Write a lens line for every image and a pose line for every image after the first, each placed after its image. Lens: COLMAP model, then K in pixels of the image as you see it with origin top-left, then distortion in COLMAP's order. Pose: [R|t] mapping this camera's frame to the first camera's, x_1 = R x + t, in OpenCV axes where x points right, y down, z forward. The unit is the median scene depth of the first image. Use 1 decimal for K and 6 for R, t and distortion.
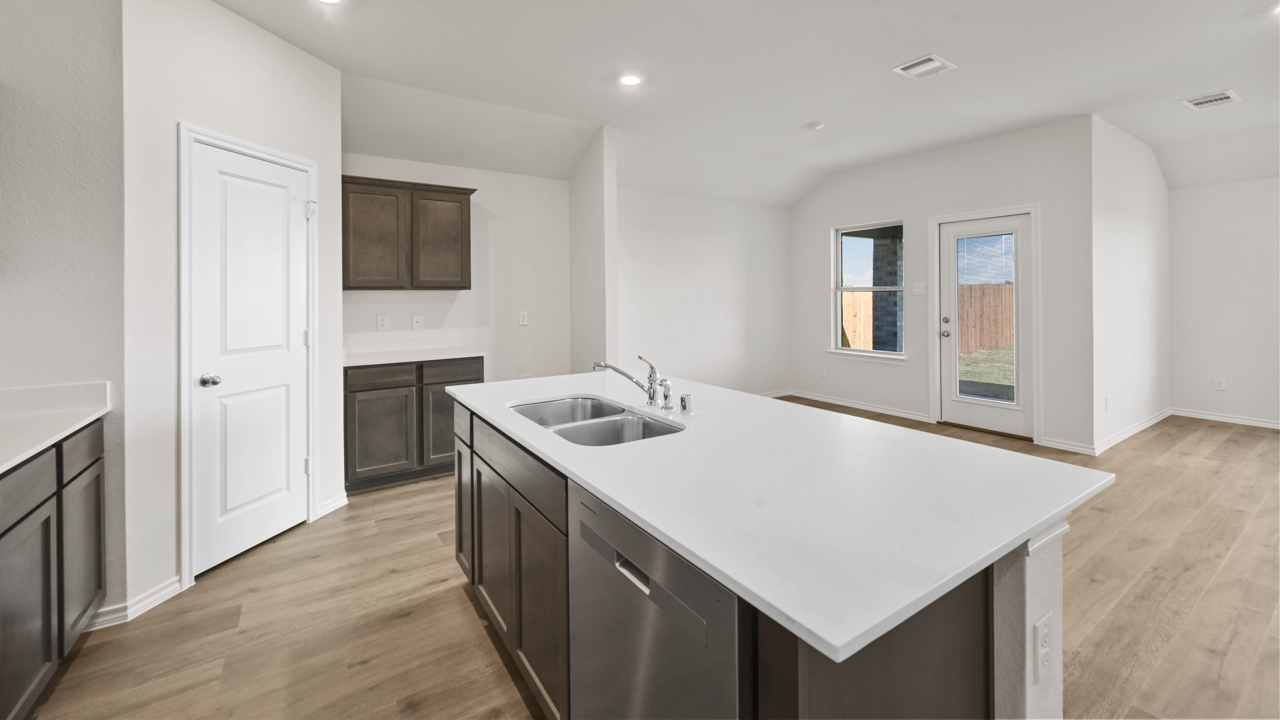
lens RADIAL K [[512.4, 0, 643.1], [0, 512.4, 294.7], [0, 0, 1]] dist [-0.002247, 0.001430]
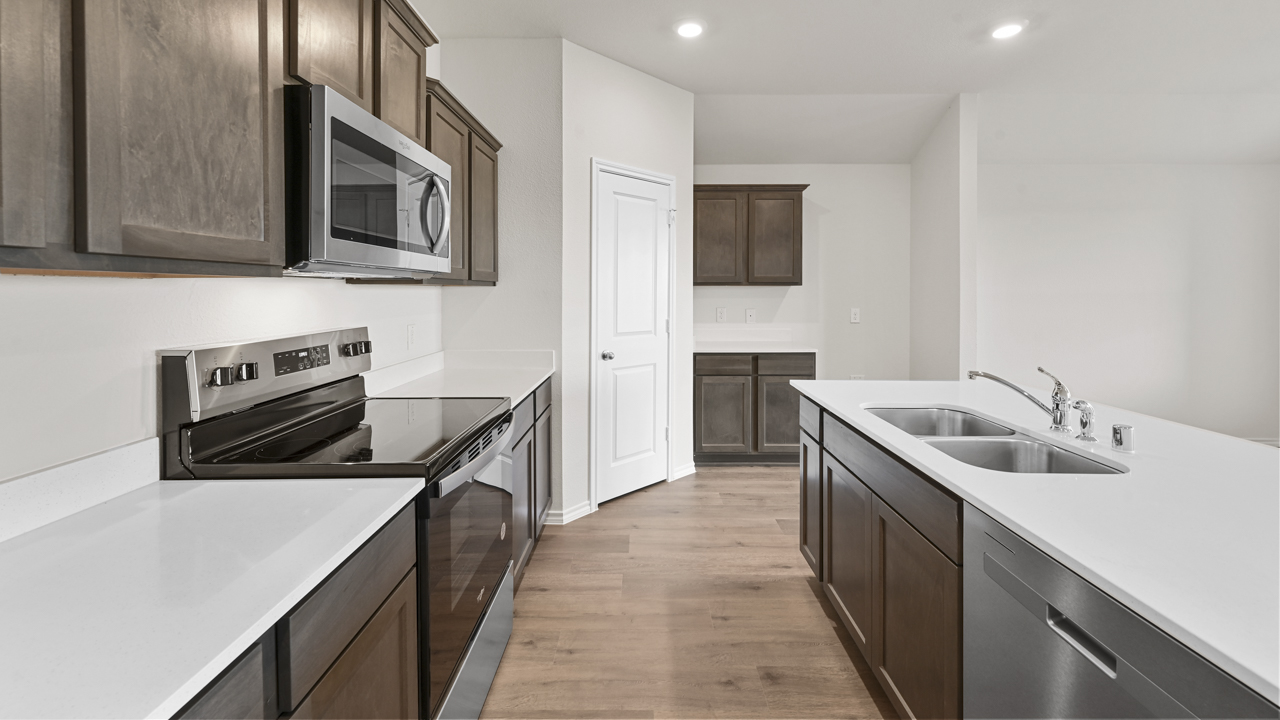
lens RADIAL K [[512.4, 0, 632.9], [0, 512.4, 295.1], [0, 0, 1]] dist [-0.002247, 0.001430]
pose [[0.821670, 0.012695, -0.569822, -0.045992], [-0.007424, 0.999905, 0.011572, 0.000321], [0.569915, -0.005278, 0.821687, -0.016165]]
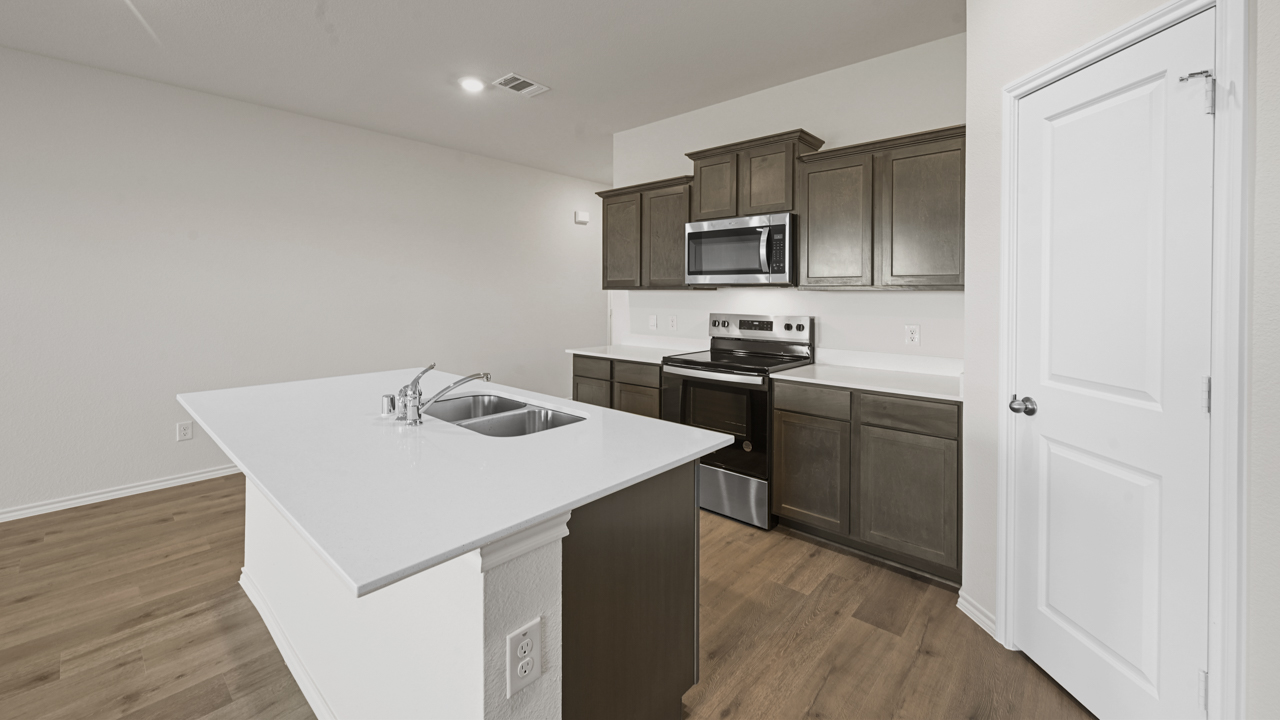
lens RADIAL K [[512.4, 0, 639.2], [0, 512.4, 309.6], [0, 0, 1]] dist [-0.002247, 0.001430]
pose [[-0.970959, 0.010016, -0.239035, -0.086956], [0.001410, 0.999346, 0.036146, -0.003115], [0.239241, 0.034759, -0.970338, 1.174859]]
